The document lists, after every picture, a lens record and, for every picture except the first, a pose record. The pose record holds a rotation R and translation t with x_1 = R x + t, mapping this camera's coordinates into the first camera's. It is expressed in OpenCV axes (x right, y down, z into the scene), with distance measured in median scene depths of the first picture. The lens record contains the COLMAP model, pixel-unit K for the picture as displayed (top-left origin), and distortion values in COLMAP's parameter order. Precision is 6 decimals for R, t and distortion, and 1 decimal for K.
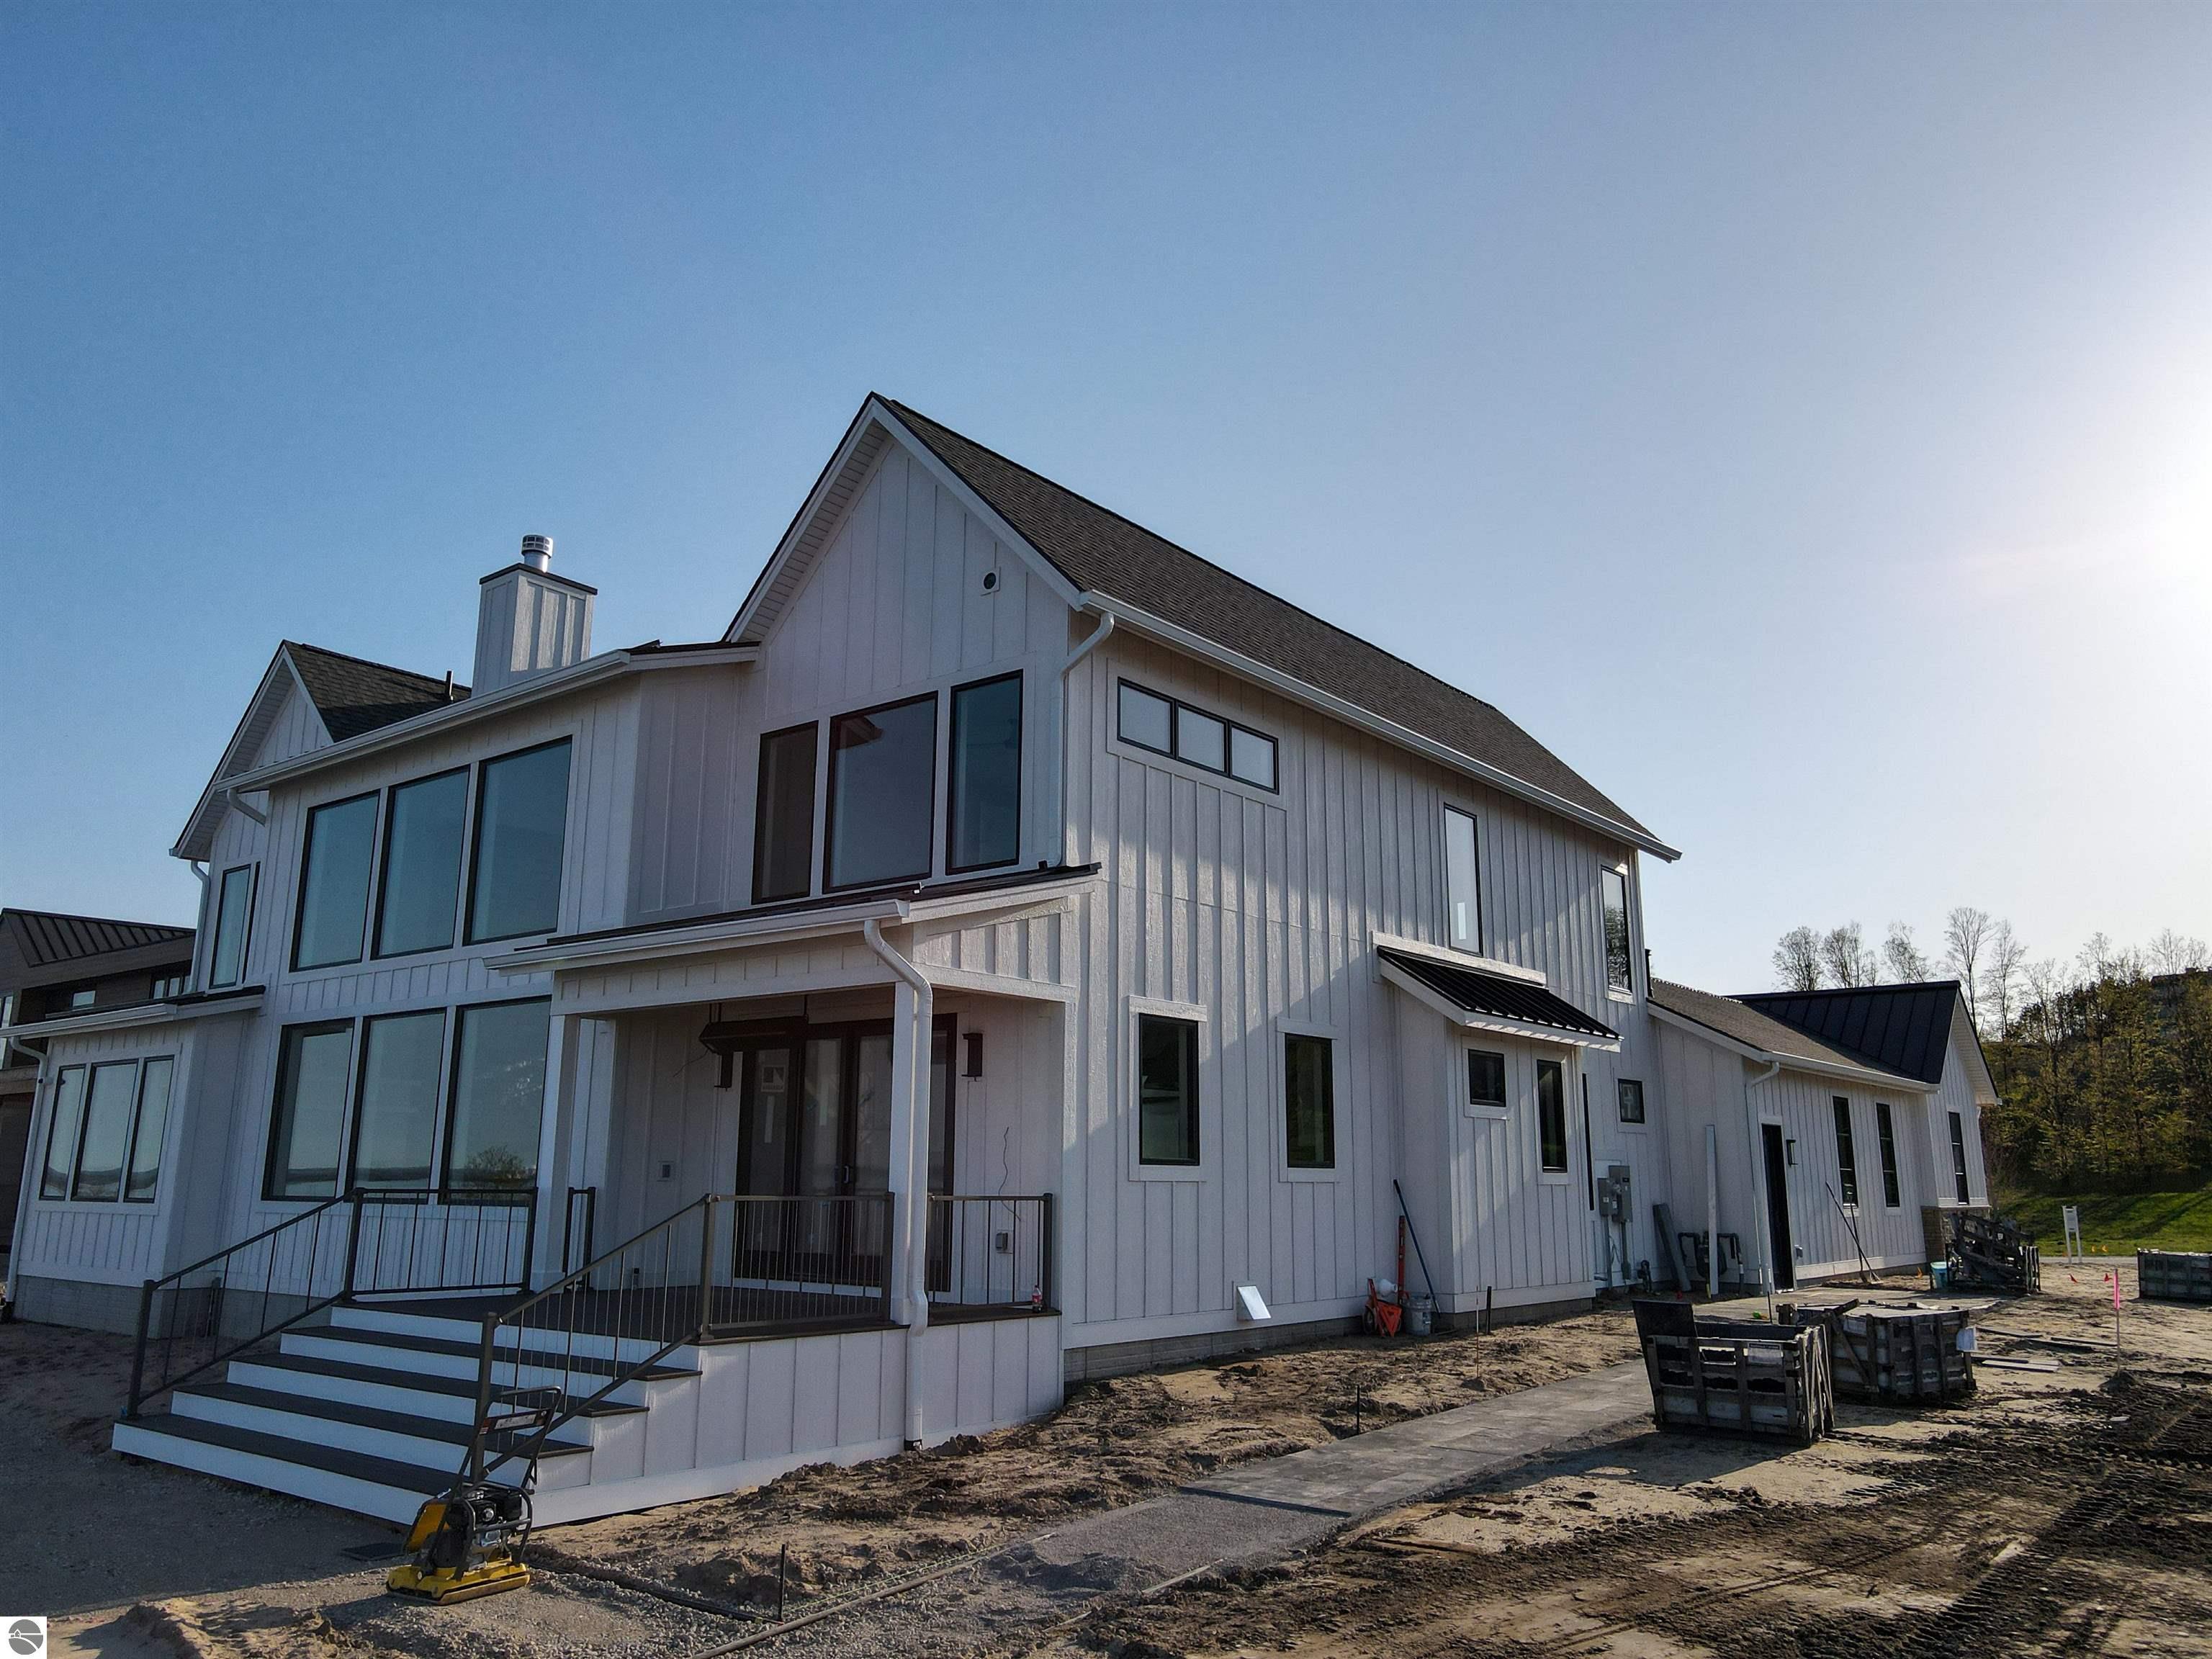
lens RADIAL K [[1628.2, 0, 1106.0], [0, 1628.2, 829.5], [0, 0, 1]] dist [0.011573, 0.007006]
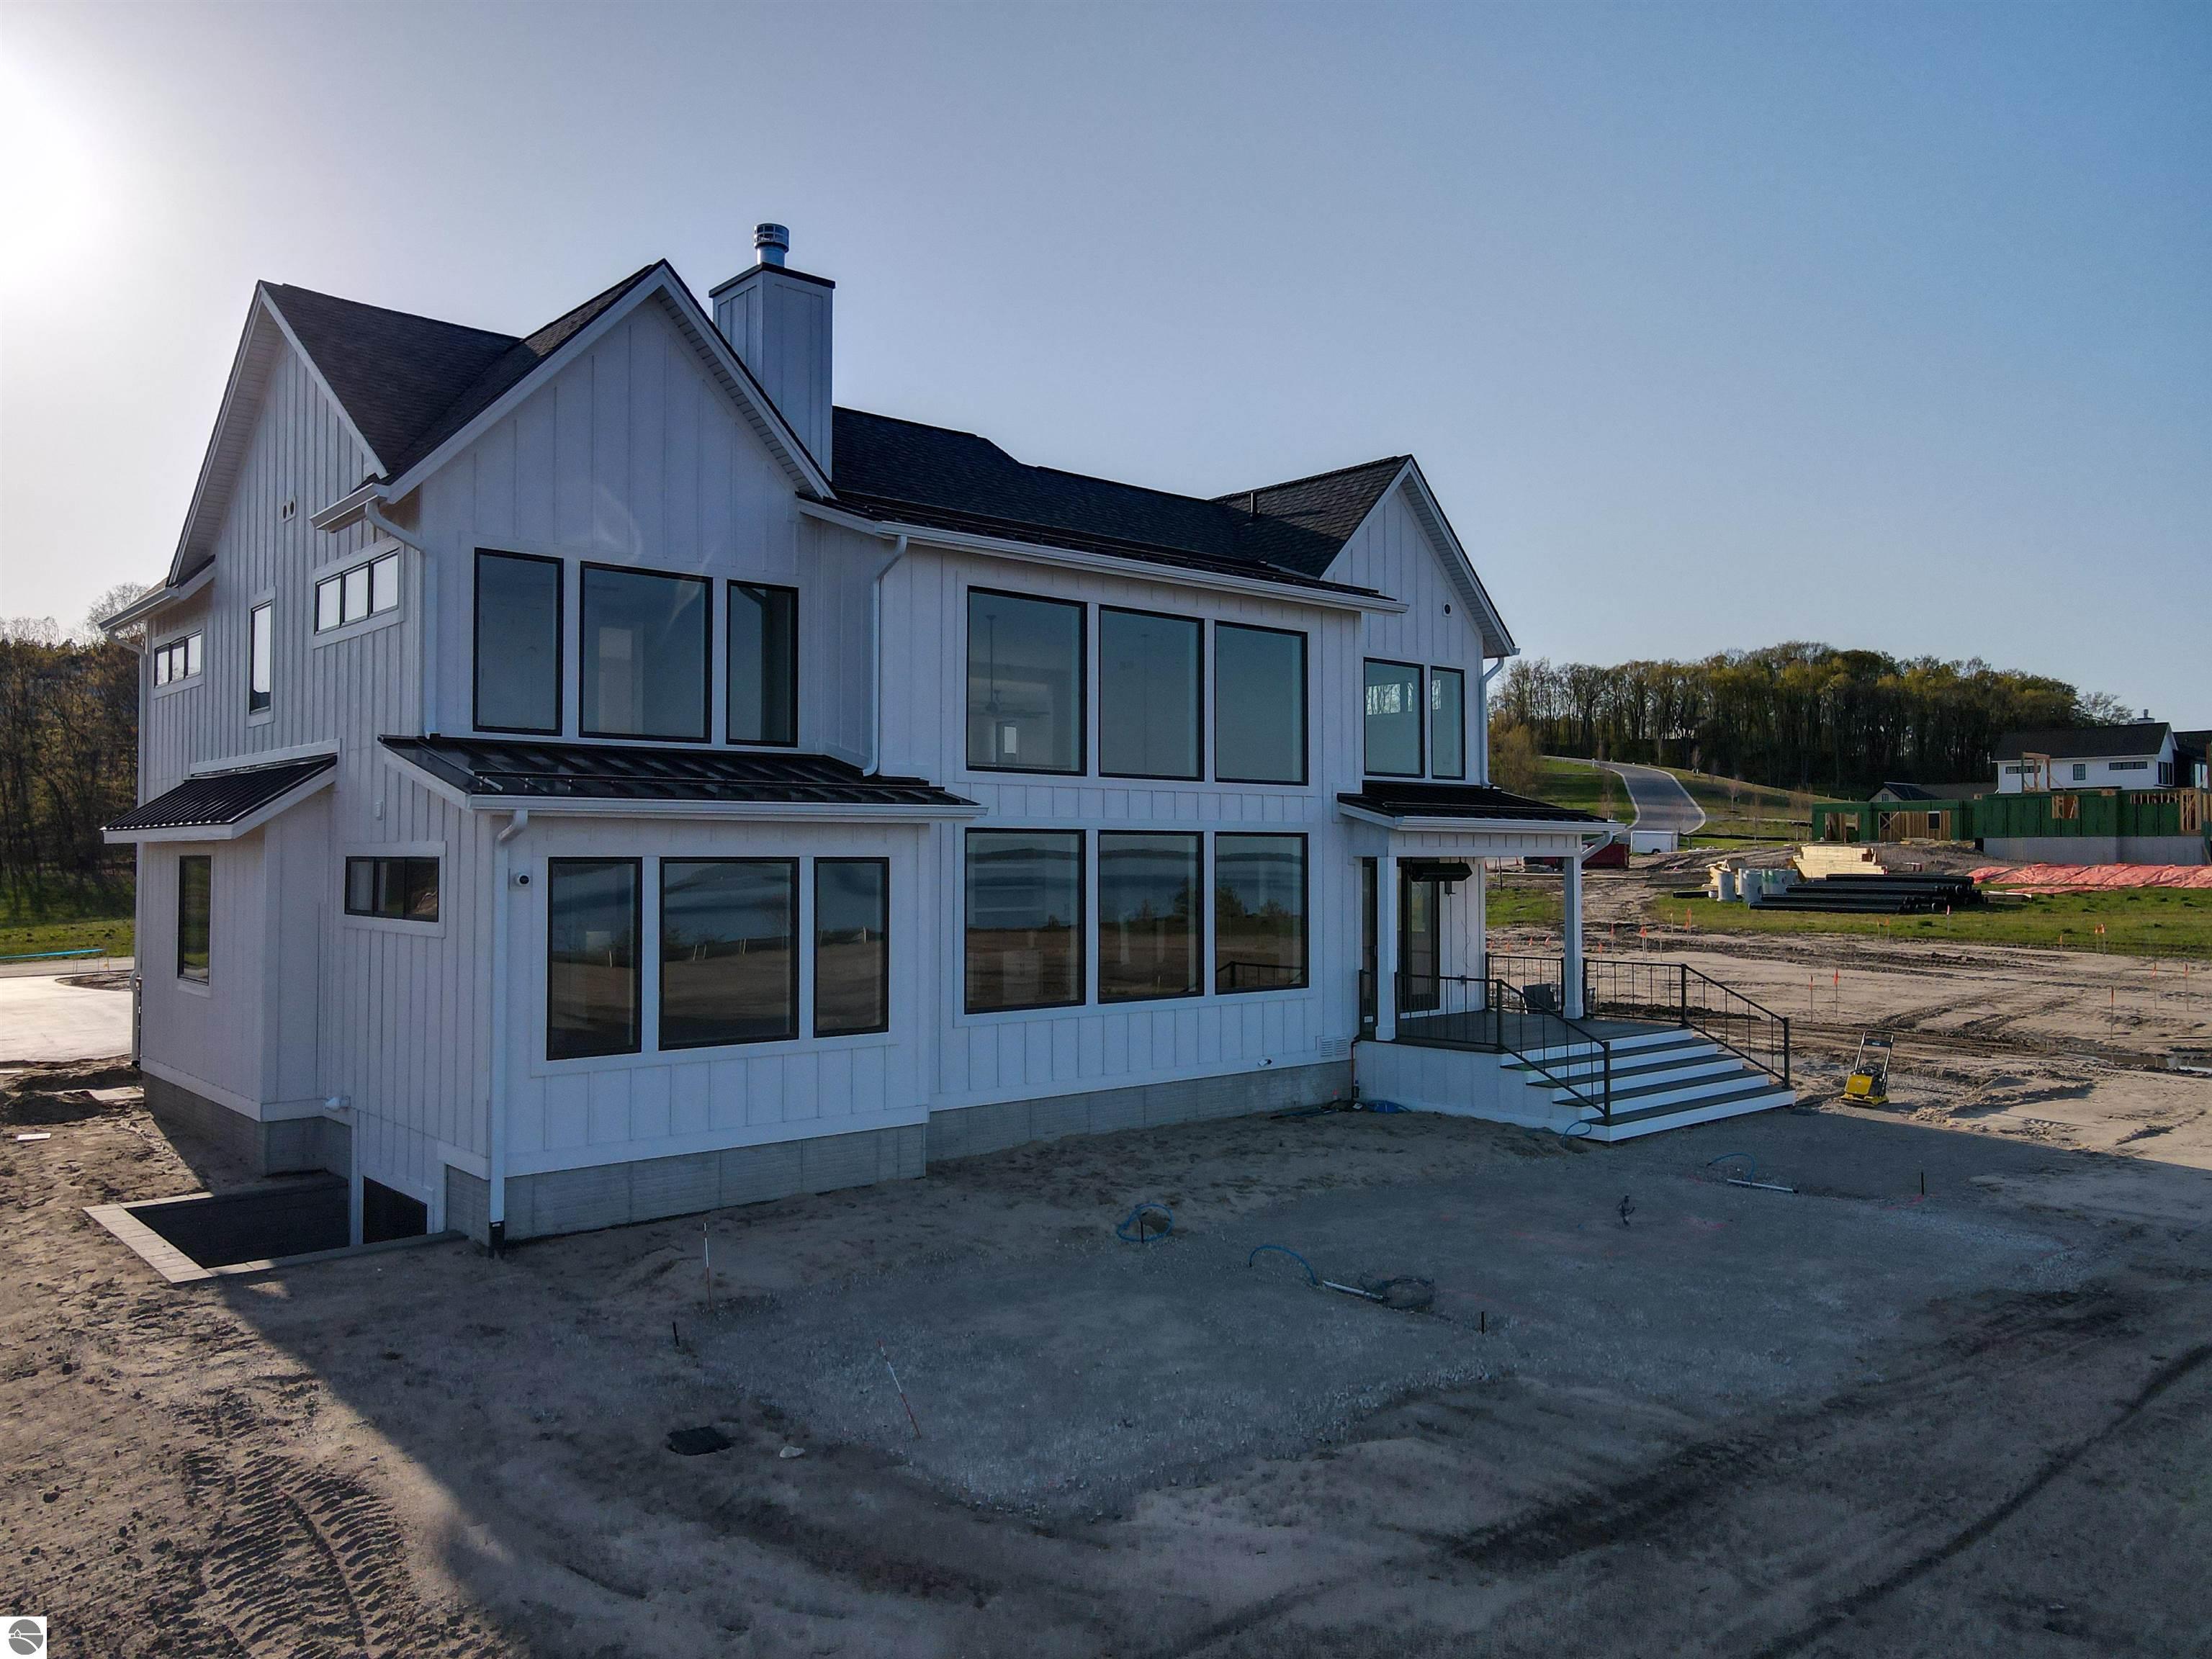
lens RADIAL K [[1628.2, 0, 1106.0], [0, 1628.2, 829.5], [0, 0, 1]] dist [0.011573, 0.007006]
pose [[0.164789, 0.006687, 0.986306, -1.953444], [-0.209658, 0.977362, 0.028403, 0.109206], [-0.963789, -0.211467, 0.162460, 1.084483]]
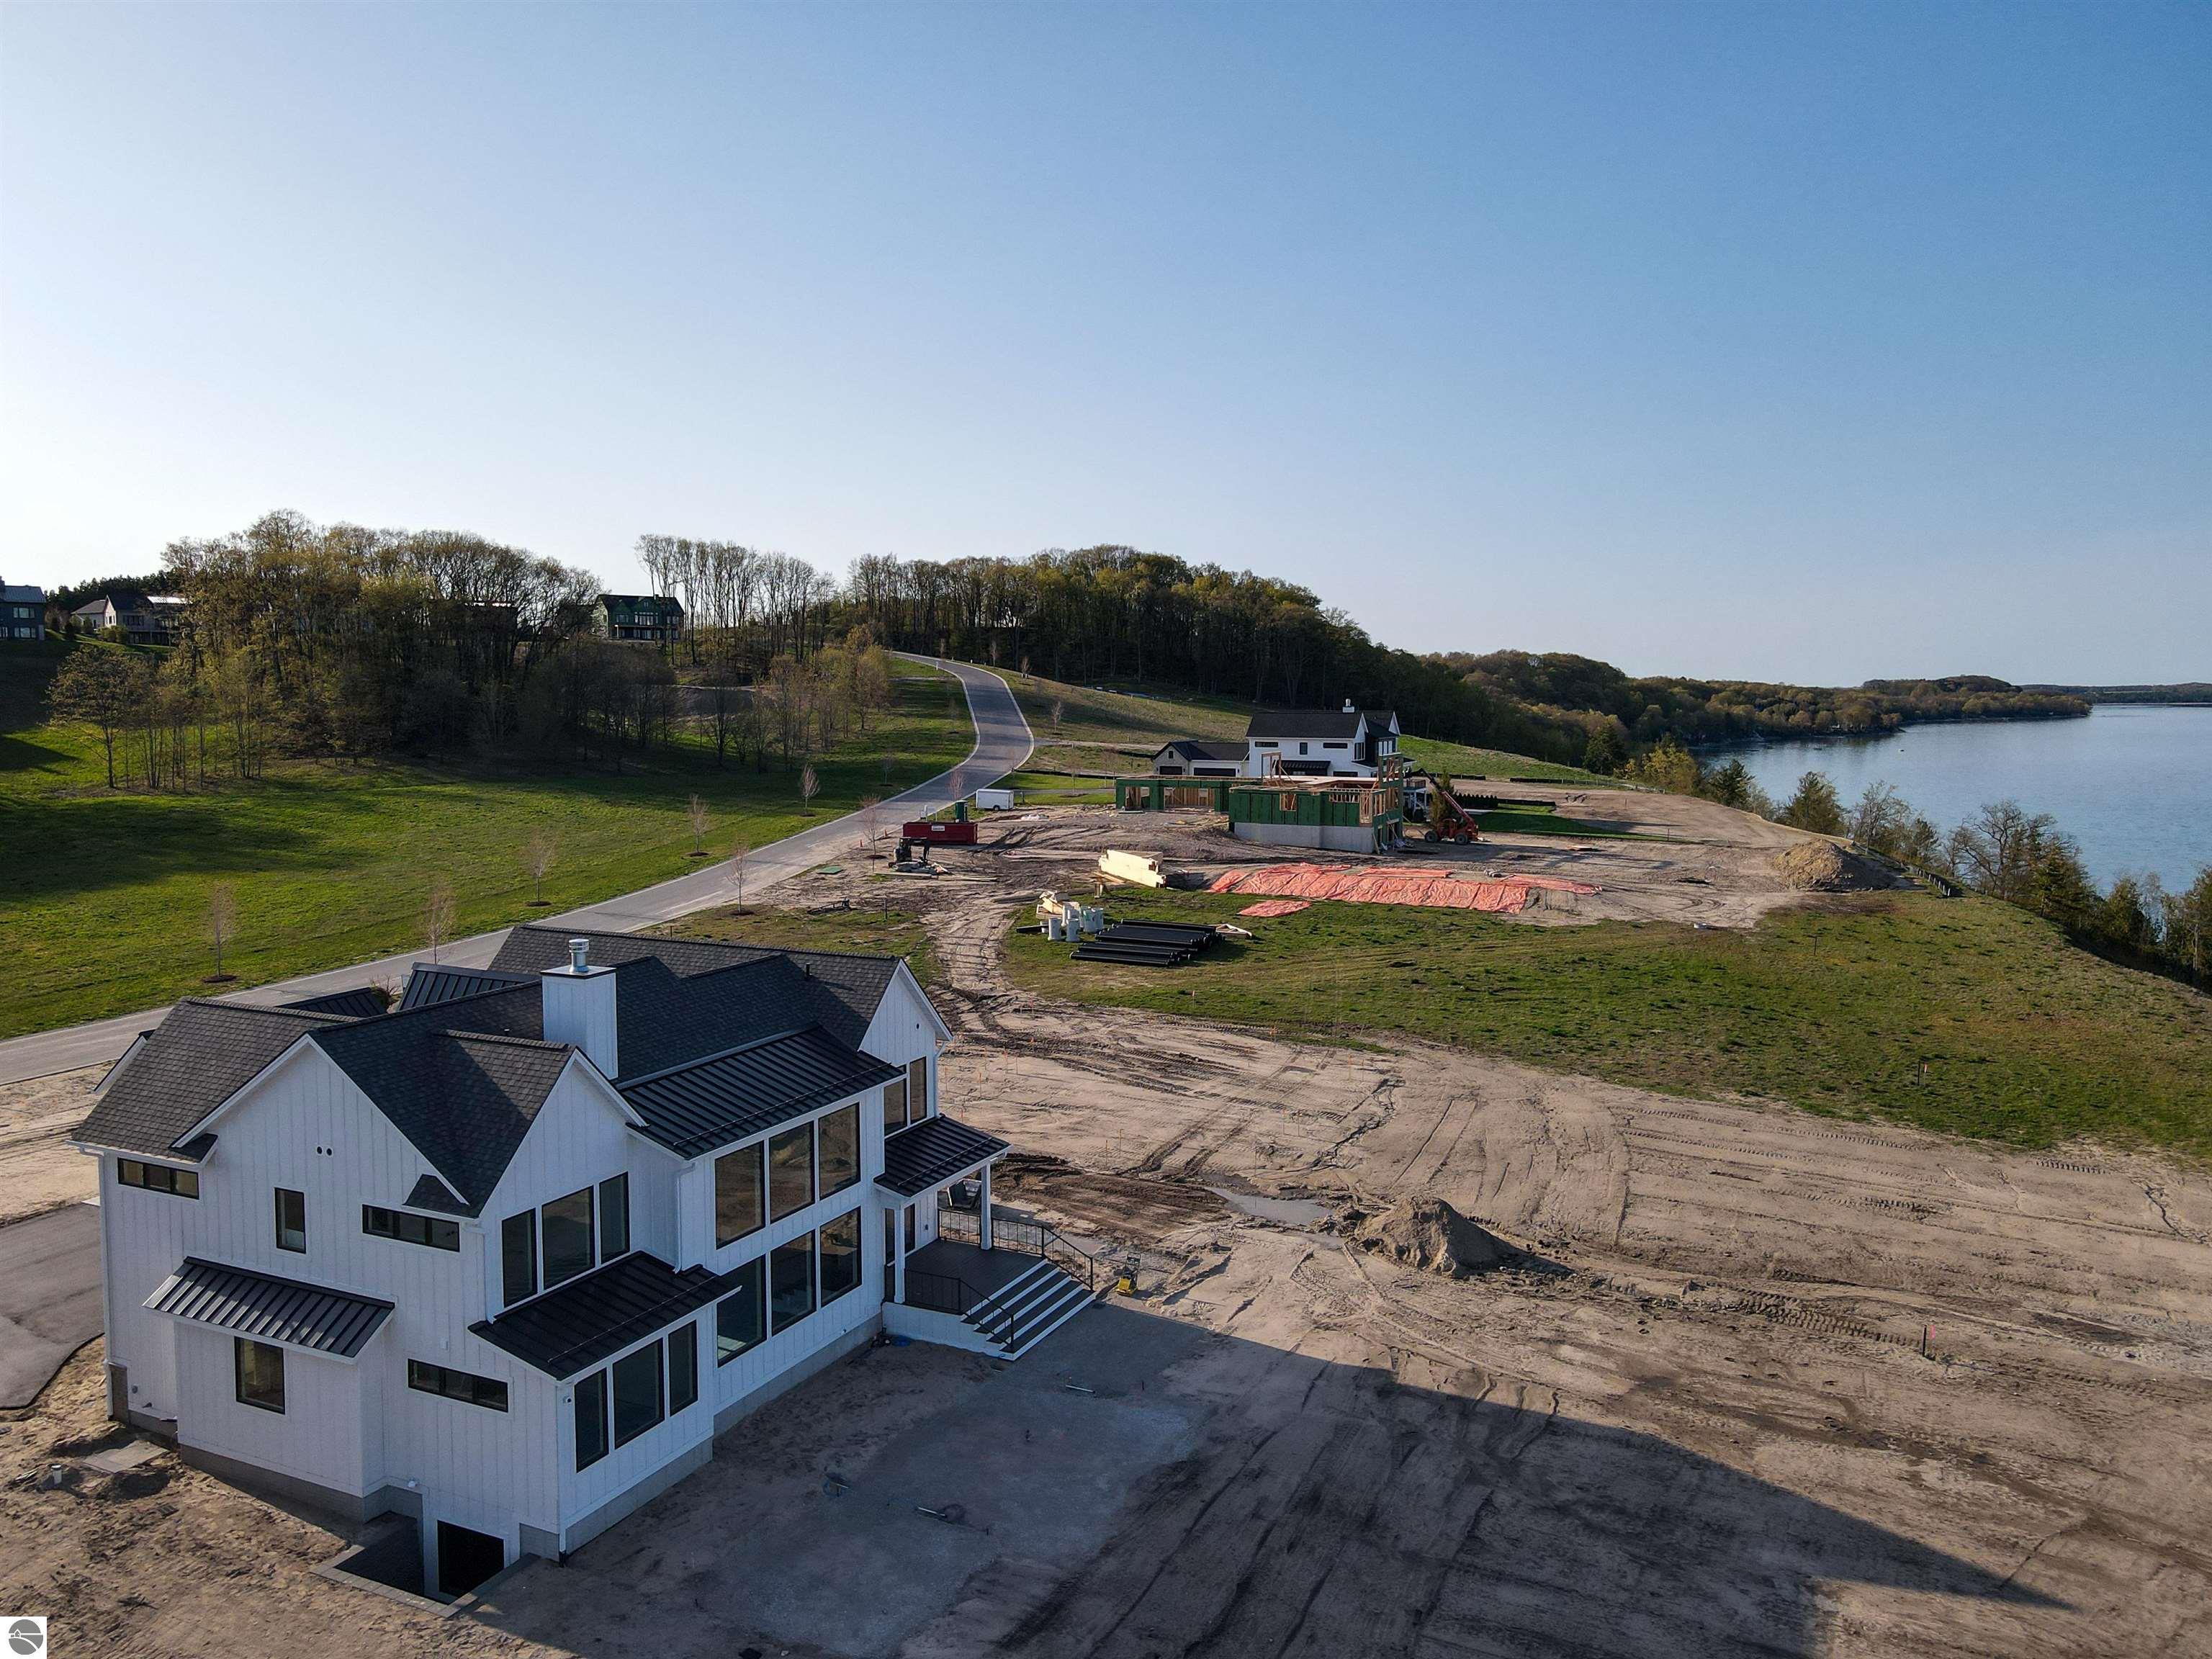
lens RADIAL K [[1628.2, 0, 1106.0], [0, 1628.2, 829.5], [0, 0, 1]] dist [0.011573, 0.007006]
pose [[-0.231612, -0.098906, 0.967767, -3.291179], [-0.215097, 0.975402, 0.048207, -0.790535], [-0.948730, -0.196999, -0.247189, 1.595372]]
